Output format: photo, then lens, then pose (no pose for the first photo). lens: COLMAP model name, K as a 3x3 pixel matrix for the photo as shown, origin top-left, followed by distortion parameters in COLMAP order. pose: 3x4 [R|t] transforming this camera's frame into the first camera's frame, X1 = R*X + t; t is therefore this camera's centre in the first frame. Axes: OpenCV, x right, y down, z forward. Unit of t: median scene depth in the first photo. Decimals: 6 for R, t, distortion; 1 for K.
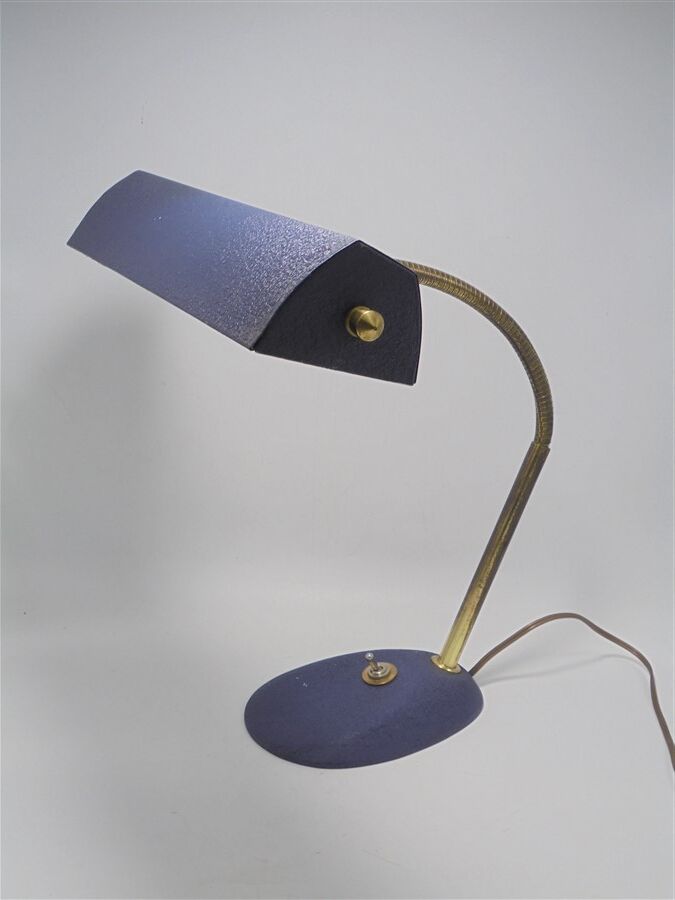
lens RADIAL K [[1148.0, 0, 337.5], [0, 1148.0, 450.0], [0, 0, 1]] dist [-0.023411, -0.060882]
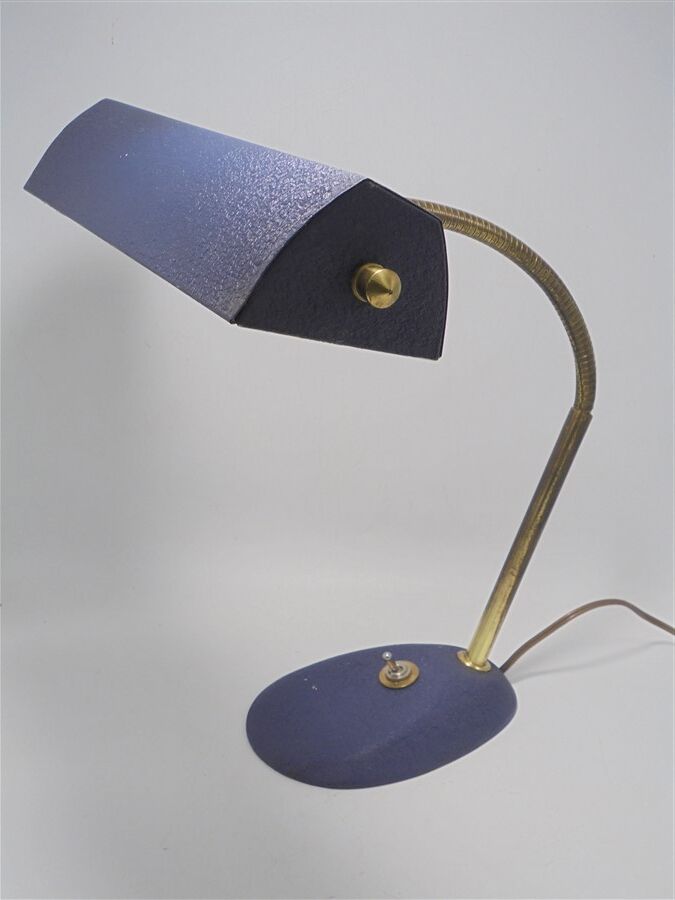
lens RADIAL K [[1148.0, 0, 337.5], [0, 1148.0, 450.0], [0, 0, 1]] dist [-0.023411, -0.060882]
pose [[0.999785, -0.017411, -0.011275, 0.002696], [0.018010, 0.998299, 0.055443, -0.028526], [0.010290, -0.055634, 0.998398, 0.142564]]
